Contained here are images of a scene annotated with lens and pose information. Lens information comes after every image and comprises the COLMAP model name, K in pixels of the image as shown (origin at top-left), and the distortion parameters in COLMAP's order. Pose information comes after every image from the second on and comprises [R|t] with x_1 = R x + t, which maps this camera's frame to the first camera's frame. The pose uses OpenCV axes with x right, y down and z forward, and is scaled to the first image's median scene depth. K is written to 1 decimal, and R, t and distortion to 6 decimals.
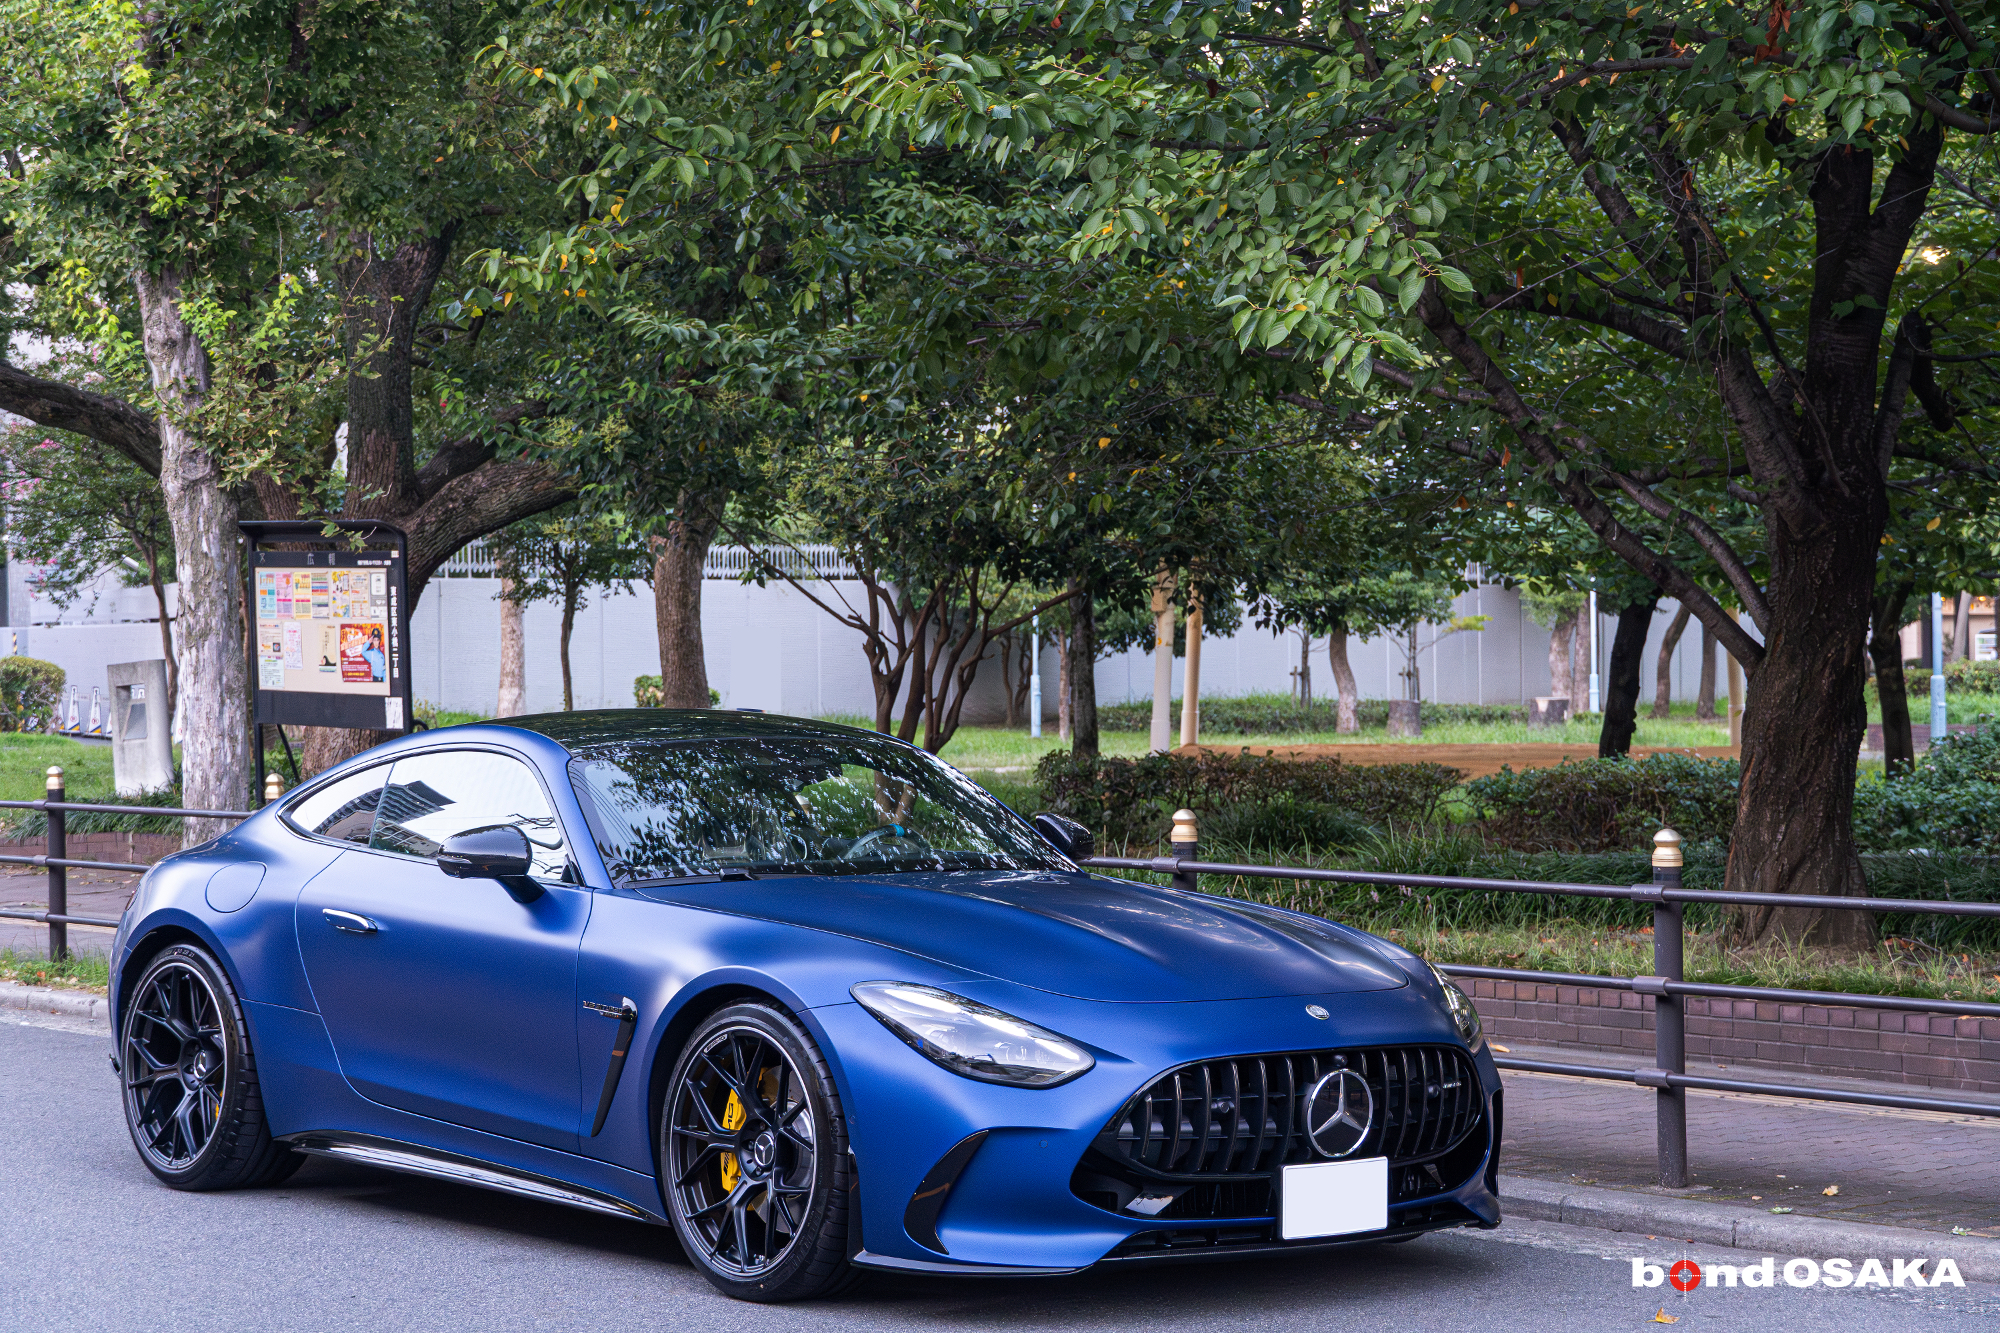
lens RADIAL K [[4337.1, 0, 1000.1], [0, 4337.1, 615.1], [0, 0, 1]] dist [0.090111, -0.227460]
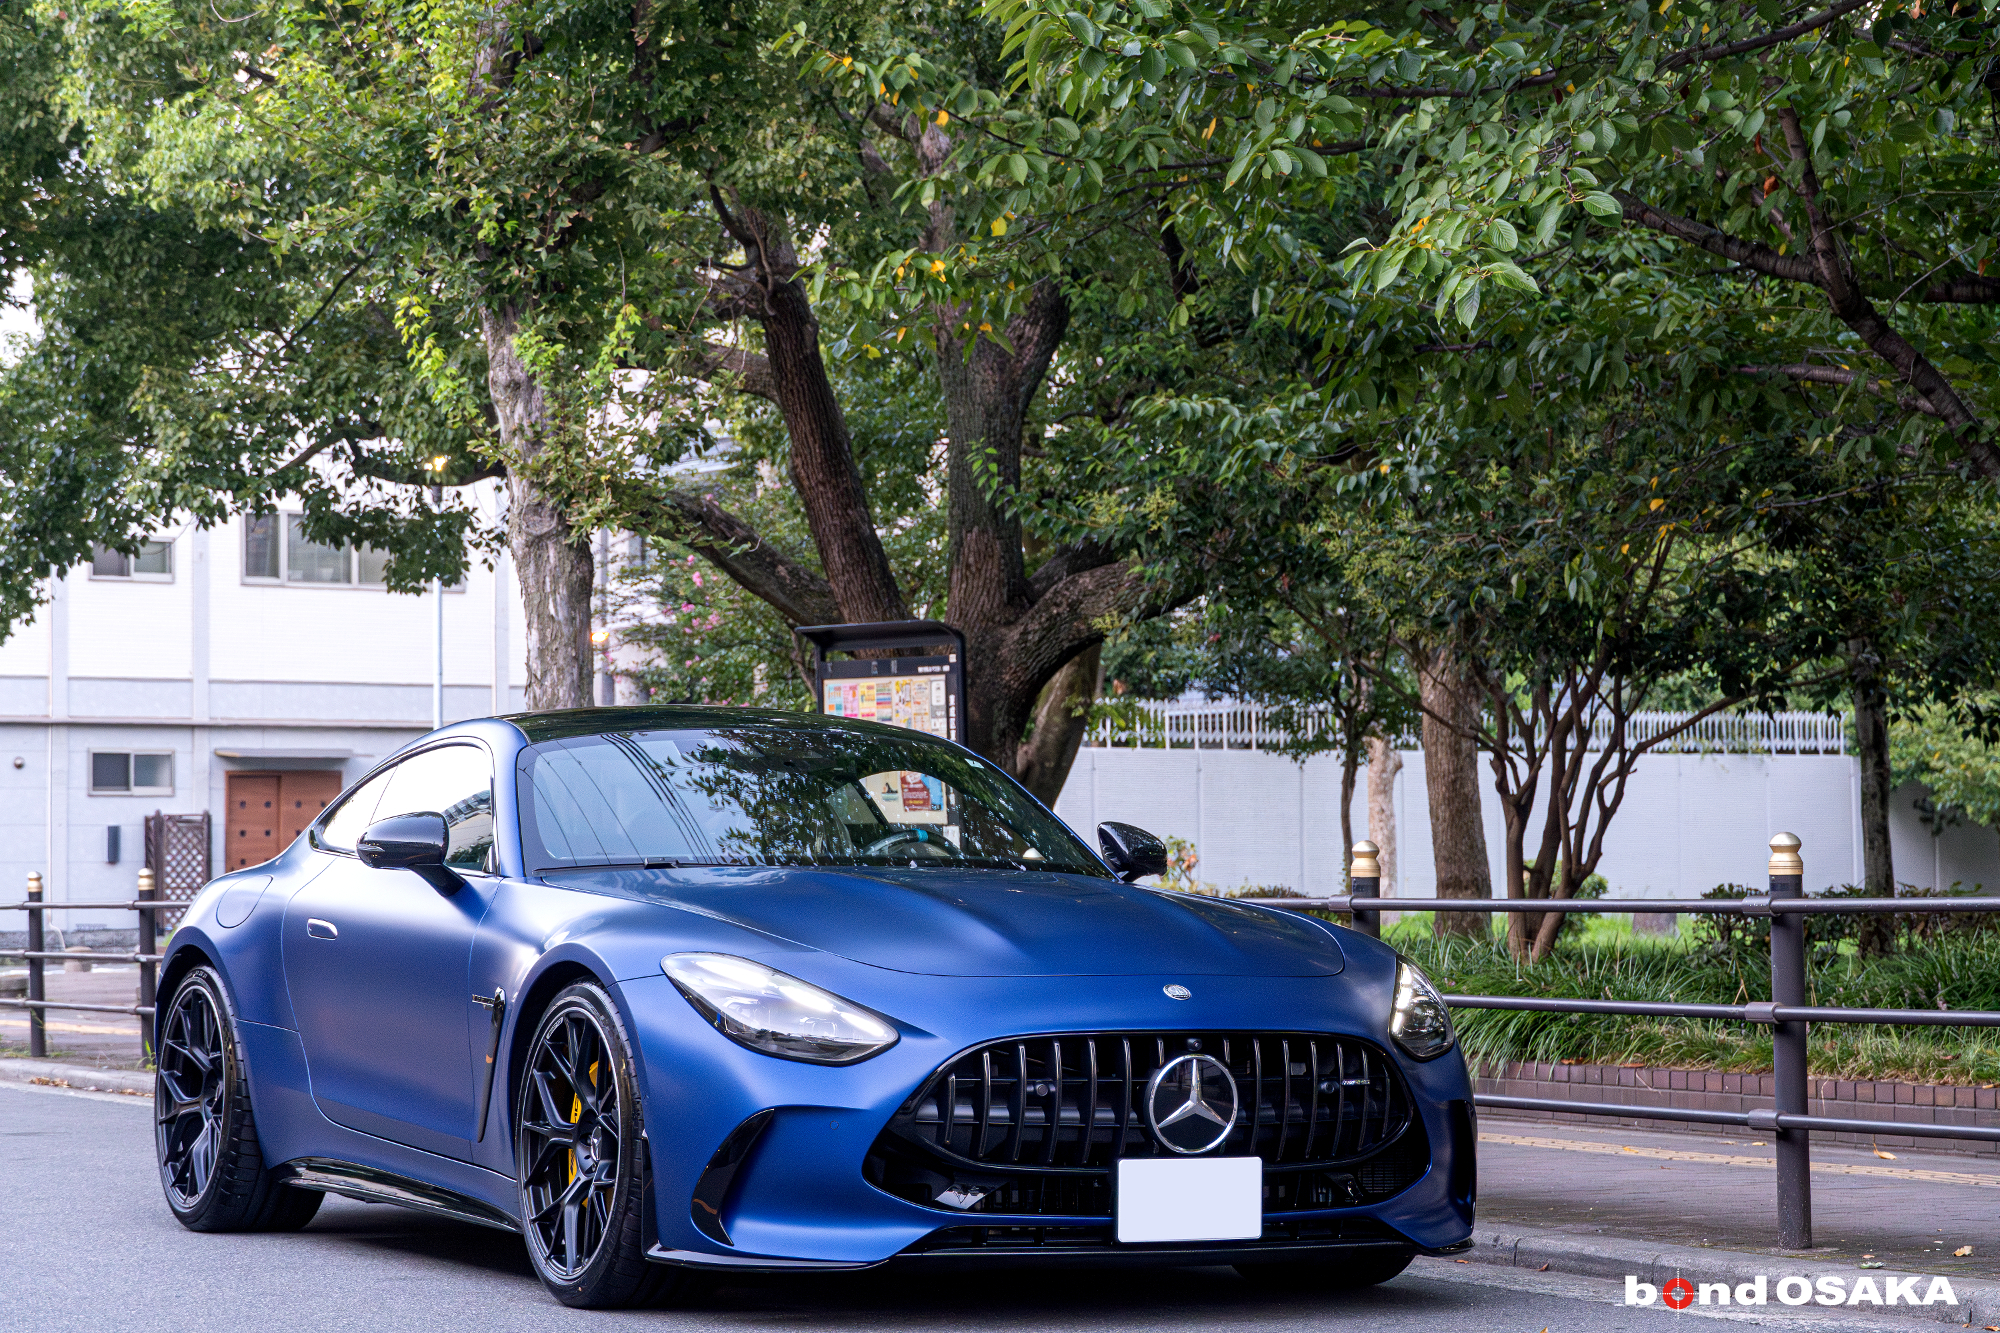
lens RADIAL K [[5191.9, 0, 1000.0], [0, 5191.9, 666.5], [0, 0, 1]] dist [0.021556, 1.005145]
pose [[0.969844, -0.010813, -0.243487, 0.247703], [0.001589, 0.999275, -0.038048, 0.054384], [0.243721, 0.036513, 0.969158, -0.034029]]
